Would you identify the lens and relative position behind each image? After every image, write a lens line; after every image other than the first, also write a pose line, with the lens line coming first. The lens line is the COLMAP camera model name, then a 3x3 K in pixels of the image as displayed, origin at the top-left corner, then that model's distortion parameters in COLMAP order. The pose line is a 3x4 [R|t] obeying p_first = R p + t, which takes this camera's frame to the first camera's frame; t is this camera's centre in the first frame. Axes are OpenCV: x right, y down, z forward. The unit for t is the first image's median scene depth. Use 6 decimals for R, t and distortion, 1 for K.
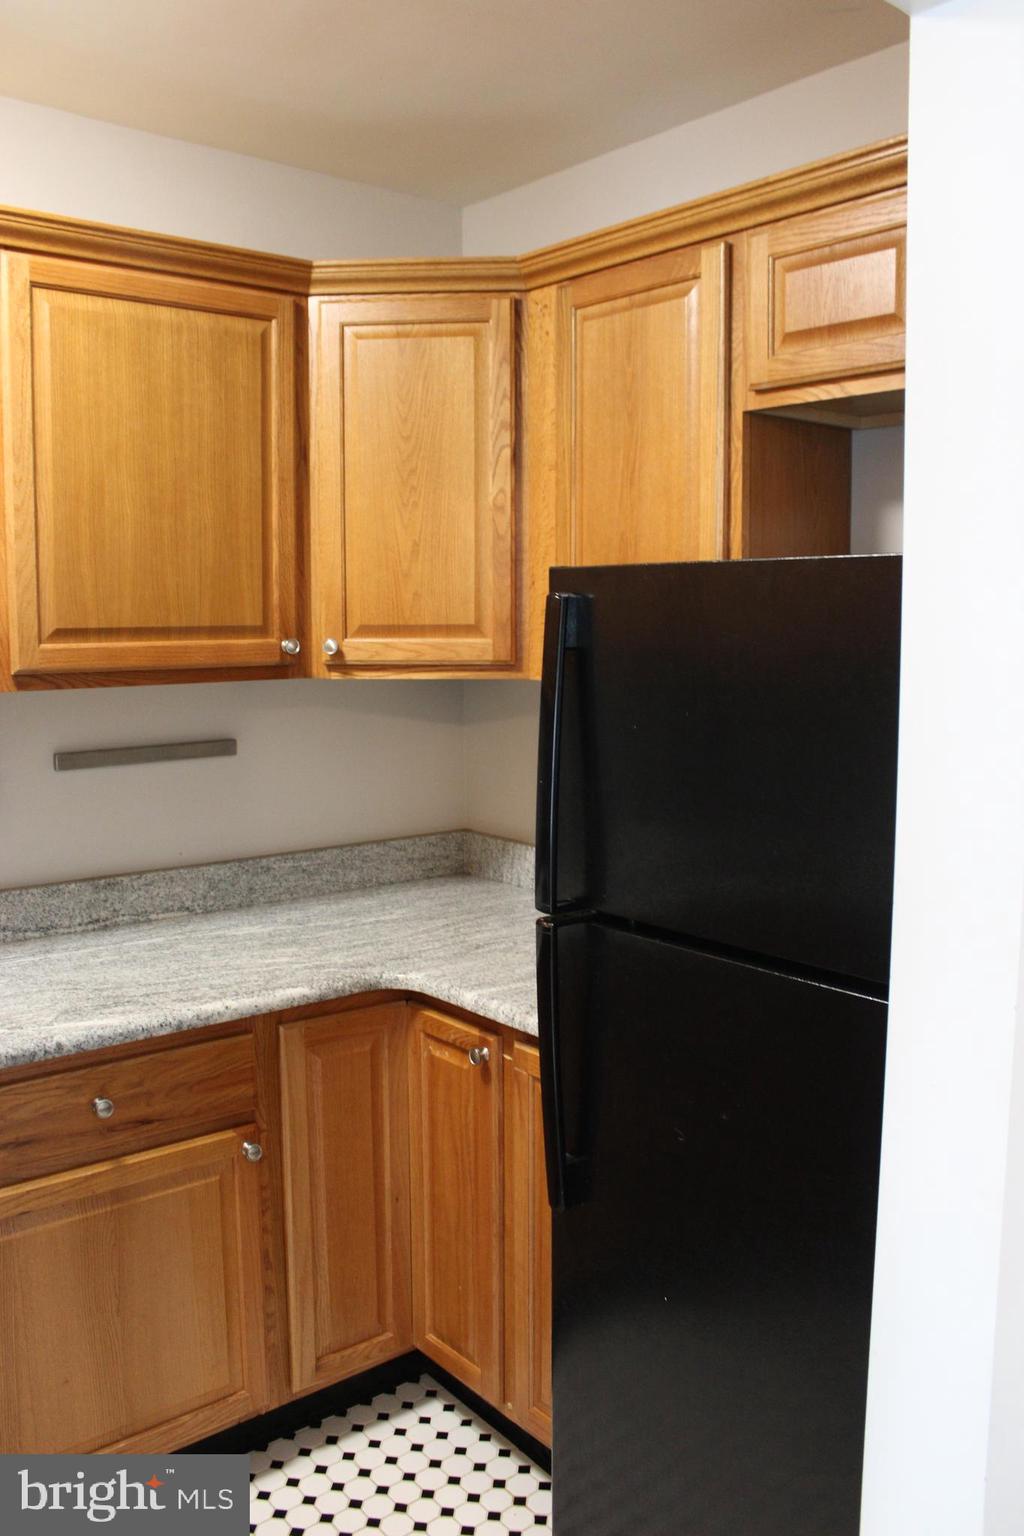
lens RADIAL K [[1256.7, 0, 510.8], [0, 1256.7, 765.0], [0, 0, 1]] dist [-0.099703, 0.003382]
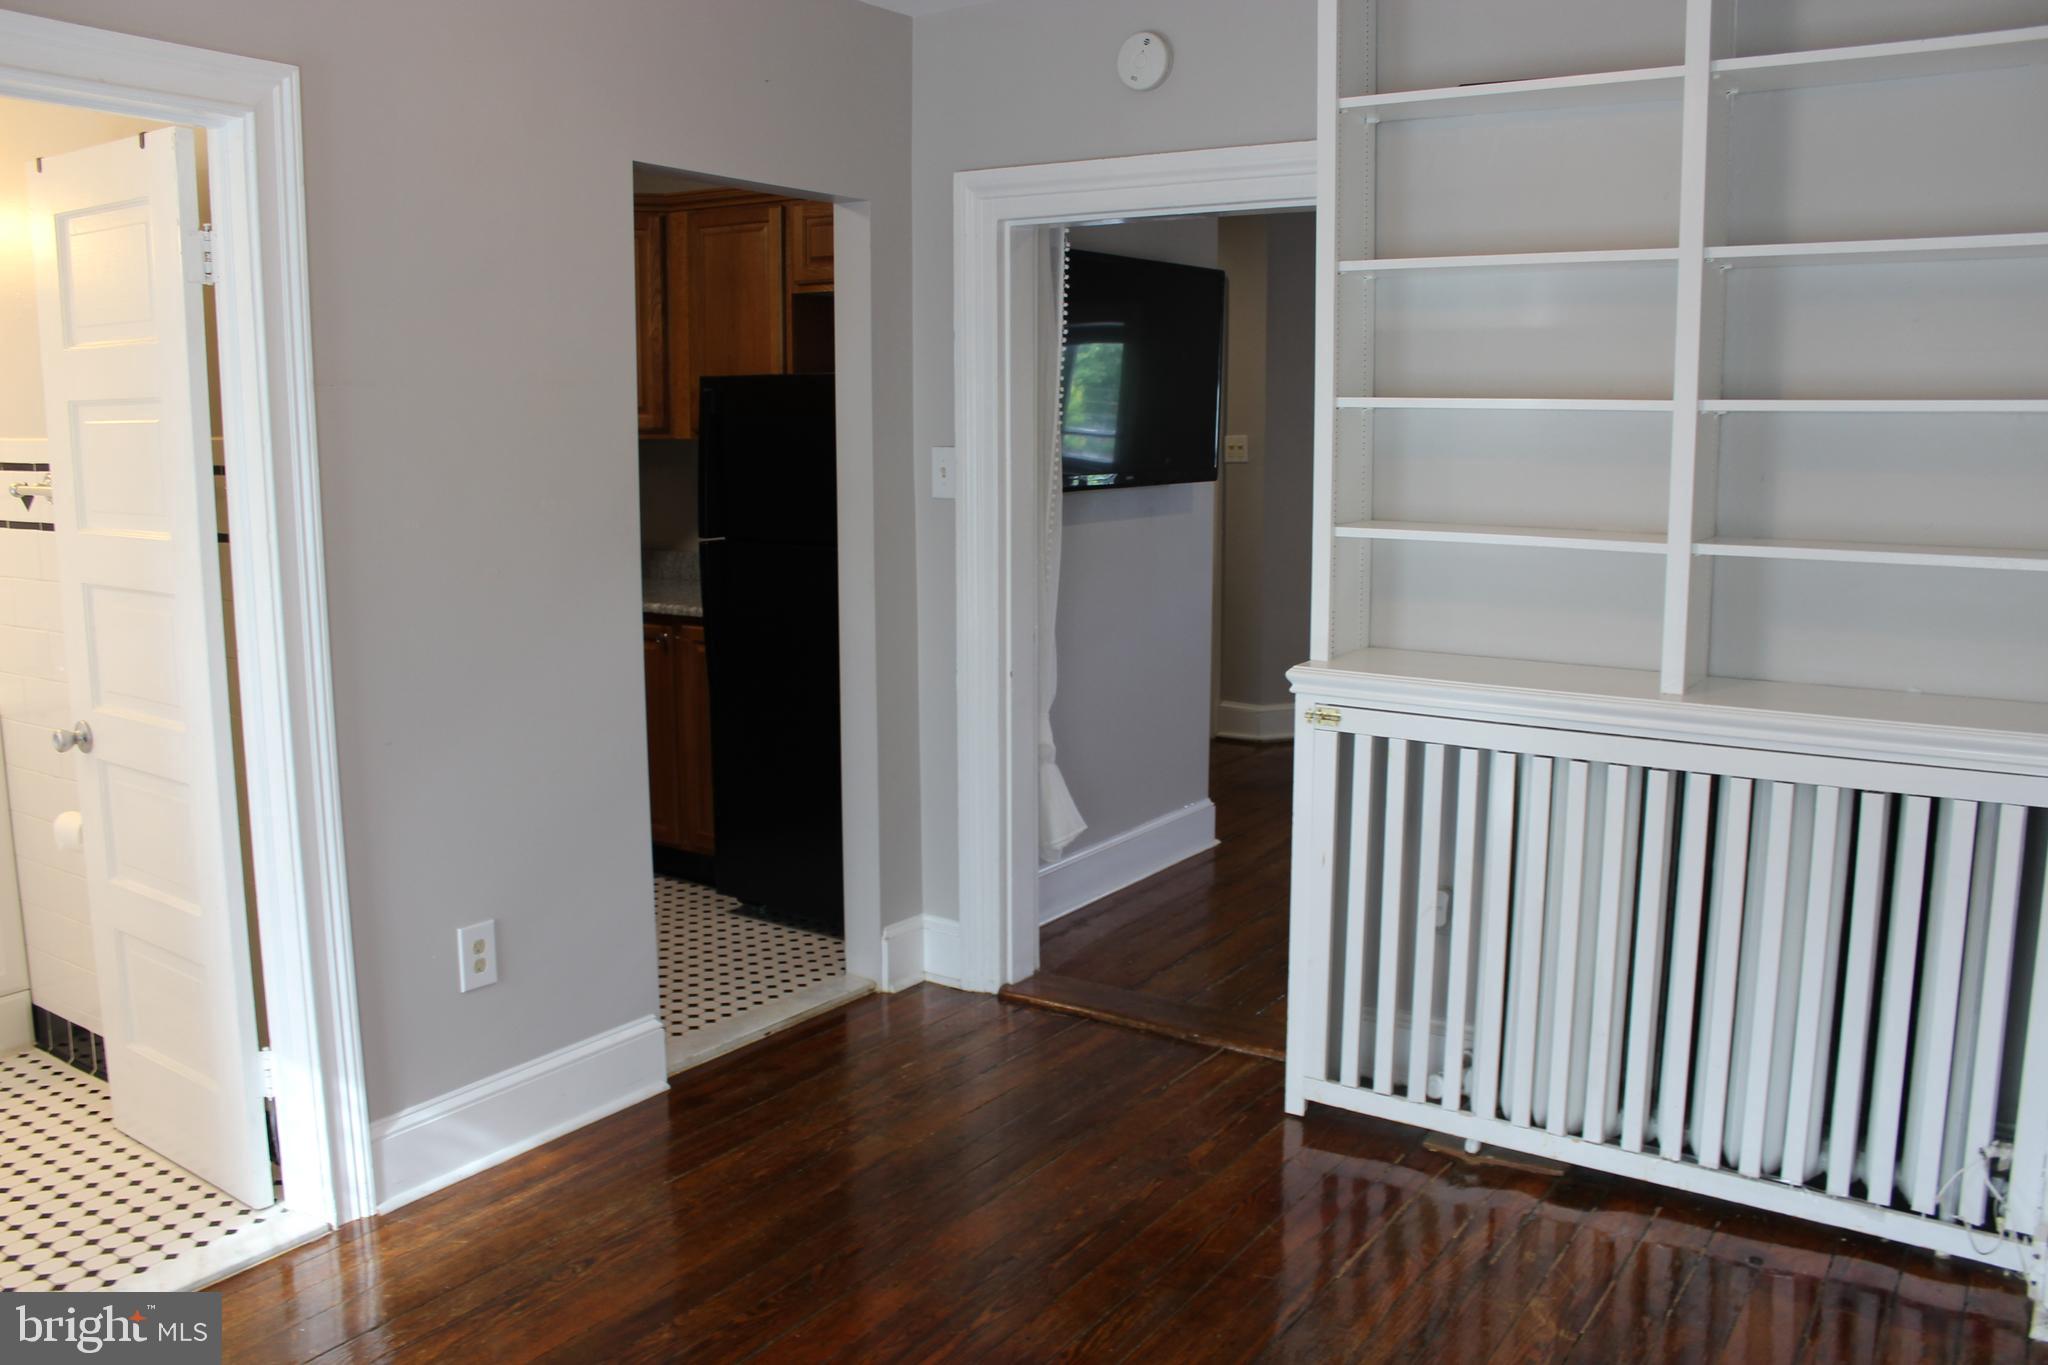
lens RADIAL K [[1675.6, 0, 1021.9], [0, 1675.6, 680.9], [0, 0, 1]] dist [-0.099703, 0.003382]
pose [[0.959896, -0.041080, 0.277330, -0.189348], [0.026206, 0.998023, 0.057131, 0.156913], [-0.279129, -0.047572, 0.959075, -1.442493]]
